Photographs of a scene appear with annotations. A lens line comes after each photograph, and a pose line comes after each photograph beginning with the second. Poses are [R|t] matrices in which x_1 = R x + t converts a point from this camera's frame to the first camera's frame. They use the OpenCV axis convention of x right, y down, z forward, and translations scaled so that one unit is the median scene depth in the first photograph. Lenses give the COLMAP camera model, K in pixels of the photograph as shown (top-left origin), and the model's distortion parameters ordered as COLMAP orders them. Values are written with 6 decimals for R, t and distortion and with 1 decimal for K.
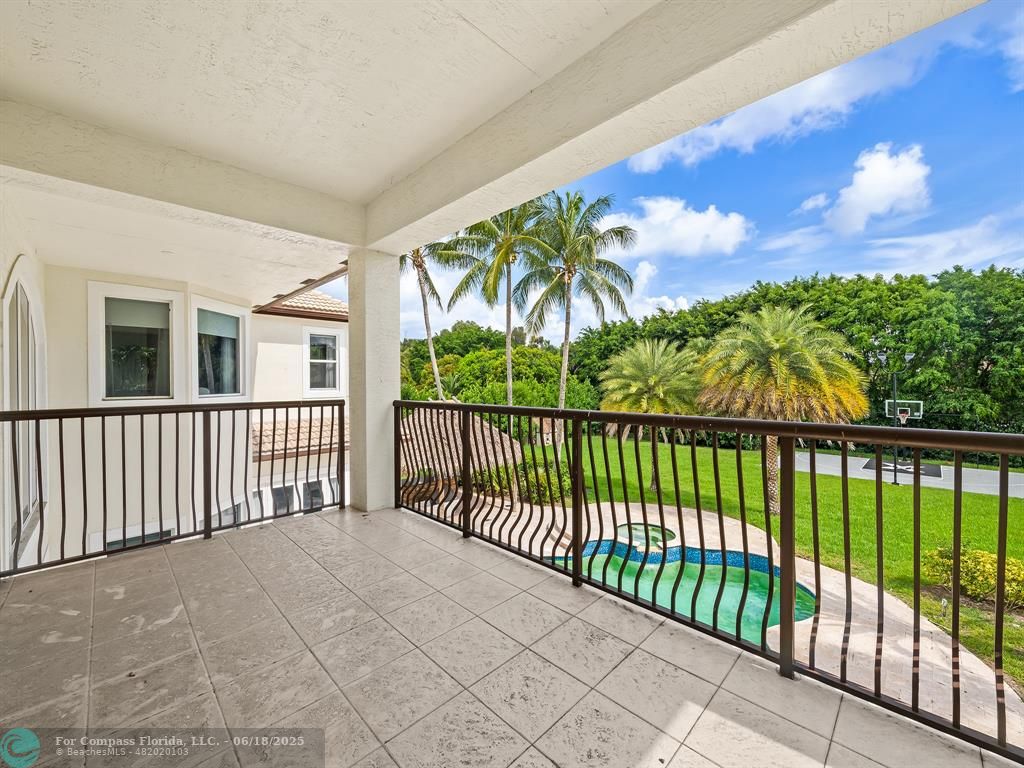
lens RADIAL K [[405.8, 0, 512.0], [0, 405.8, 384.0], [0, 0, 1]] dist [0.000255, 0.000062]
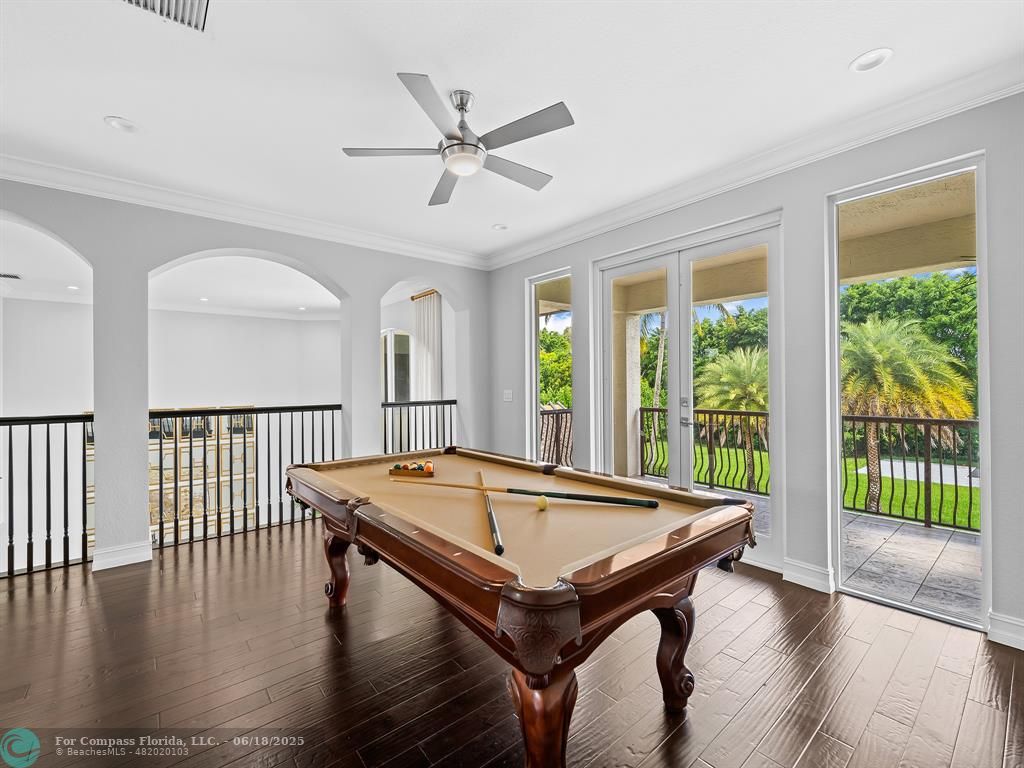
lens RADIAL K [[437.7, 0, 511.9], [0, 437.7, 381.9], [0, 0, 1]] dist [-0.000662, -0.000234]
pose [[0.995418, -0.003073, -0.095566, -0.205200], [0.001958, 0.999929, -0.011758, -0.012867], [0.095596, 0.011517, 0.995354, -0.244228]]
